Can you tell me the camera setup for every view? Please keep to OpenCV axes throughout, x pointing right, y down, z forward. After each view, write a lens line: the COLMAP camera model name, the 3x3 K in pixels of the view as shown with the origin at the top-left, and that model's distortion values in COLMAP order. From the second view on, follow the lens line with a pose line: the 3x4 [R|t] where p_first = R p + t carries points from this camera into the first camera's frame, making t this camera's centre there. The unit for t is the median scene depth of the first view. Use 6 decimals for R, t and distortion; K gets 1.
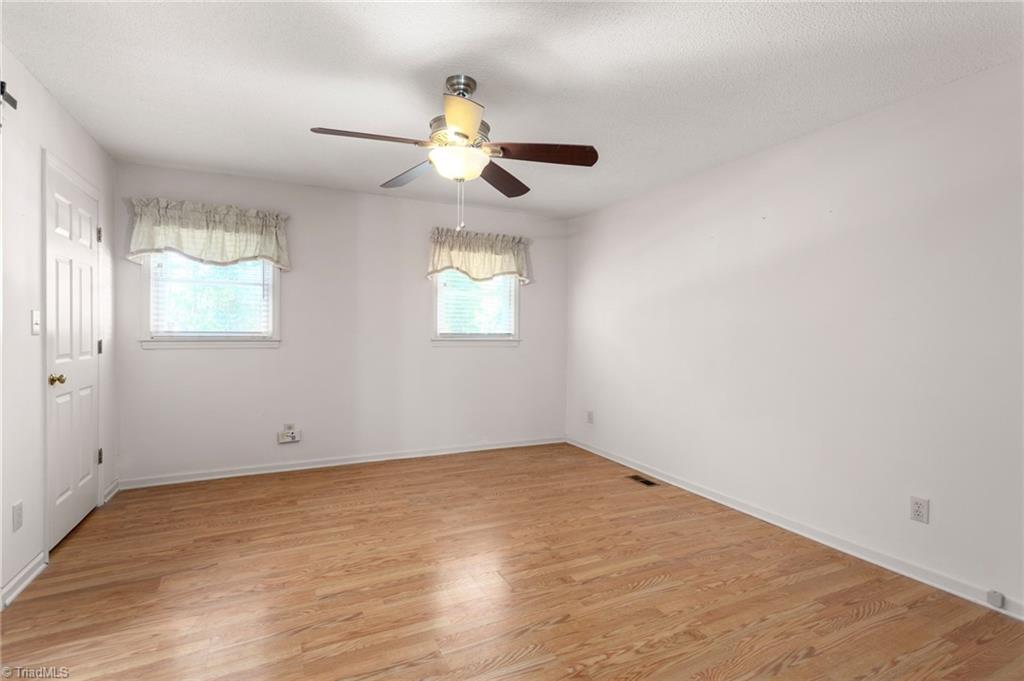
lens RADIAL K [[495.0, 0, 511.0], [0, 495.0, 335.6], [0, 0, 1]] dist [0.004695, 0.000092]
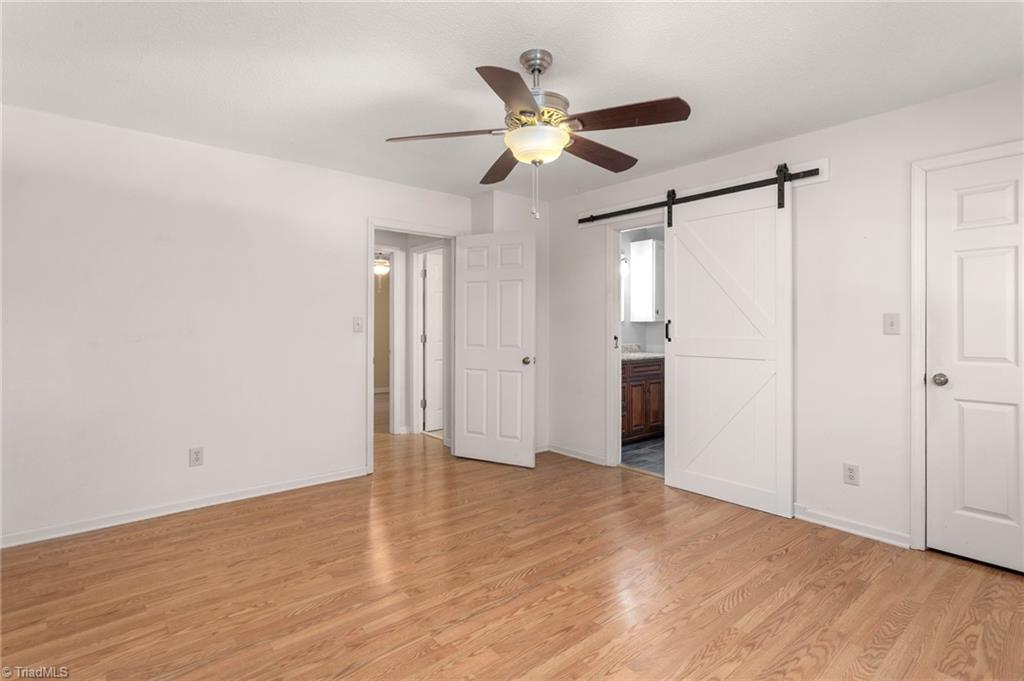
lens RADIAL K [[495.0, 0, 517.3], [0, 495.0, 335.4], [0, 0, 1]] dist [0.004695, 0.000092]
pose [[-0.969135, -0.006050, -0.246455, 0.141844], [-0.011646, 0.999706, 0.021257, -0.010269], [0.246254, 0.023471, -0.968921, 1.751484]]
